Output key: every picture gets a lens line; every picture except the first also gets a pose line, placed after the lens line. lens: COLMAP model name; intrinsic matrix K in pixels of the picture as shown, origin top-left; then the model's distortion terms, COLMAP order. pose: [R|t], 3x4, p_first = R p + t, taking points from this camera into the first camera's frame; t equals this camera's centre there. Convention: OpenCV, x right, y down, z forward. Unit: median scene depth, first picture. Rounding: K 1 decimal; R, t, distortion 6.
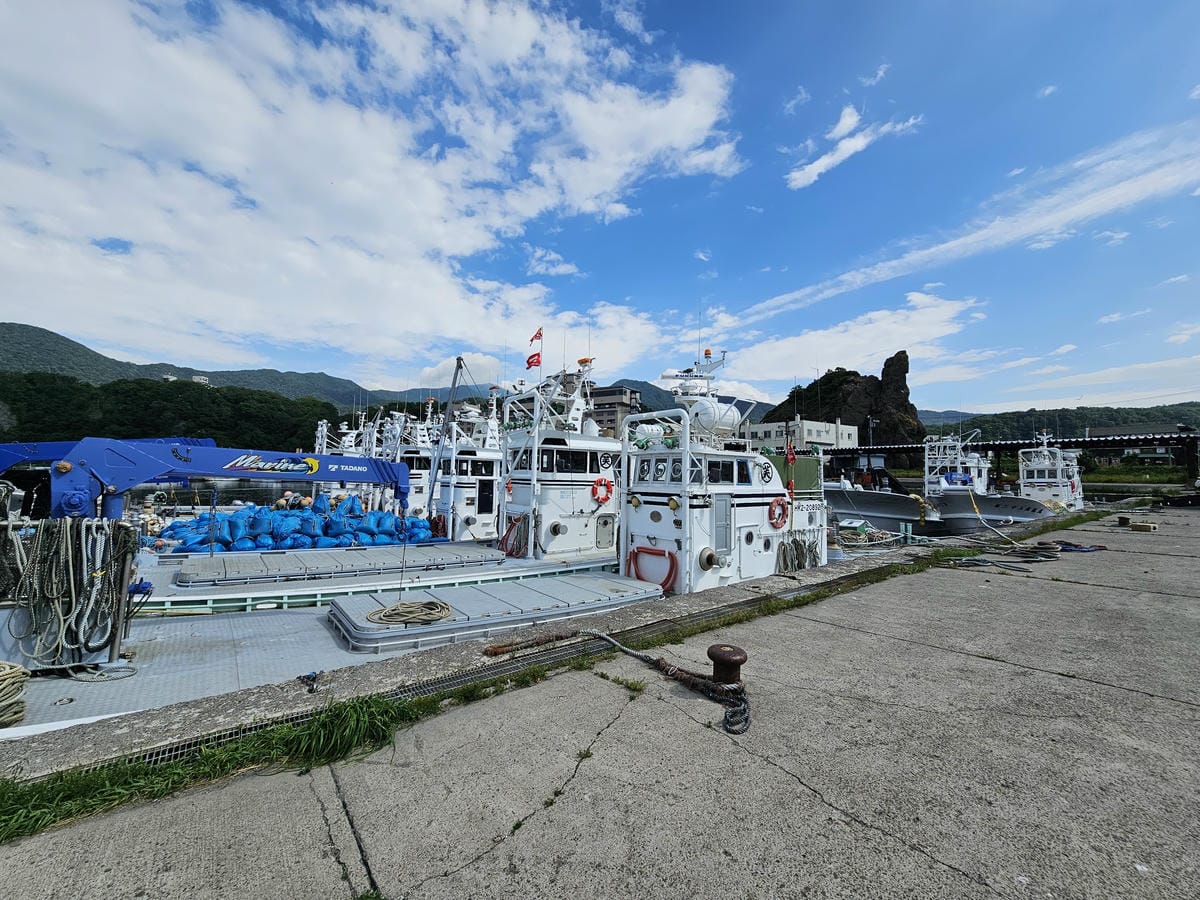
lens RADIAL K [[479.2, 0, 620.0], [0, 479.2, 447.6], [0, 0, 1]] dist [-0.000216, -0.000050]
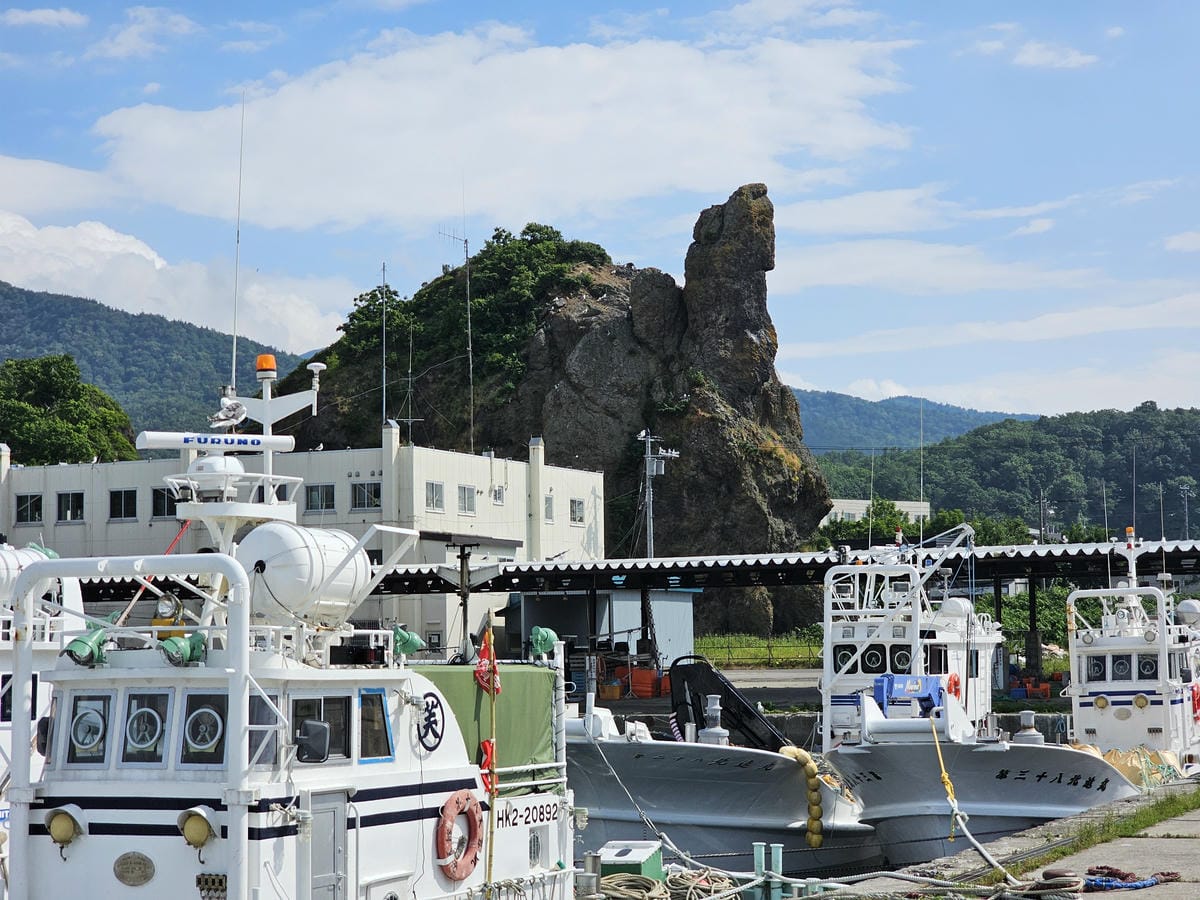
lens RADIAL K [[2421.9, 0, 600.0], [0, 2421.9, 450.0], [0, 0, 1]] dist [-0.252857, 2.865990]
pose [[0.889934, 0.017142, 0.455767, -0.229965], [-0.008556, 0.999745, -0.020895, -0.065382], [-0.456009, 0.014696, 0.889854, -0.364327]]
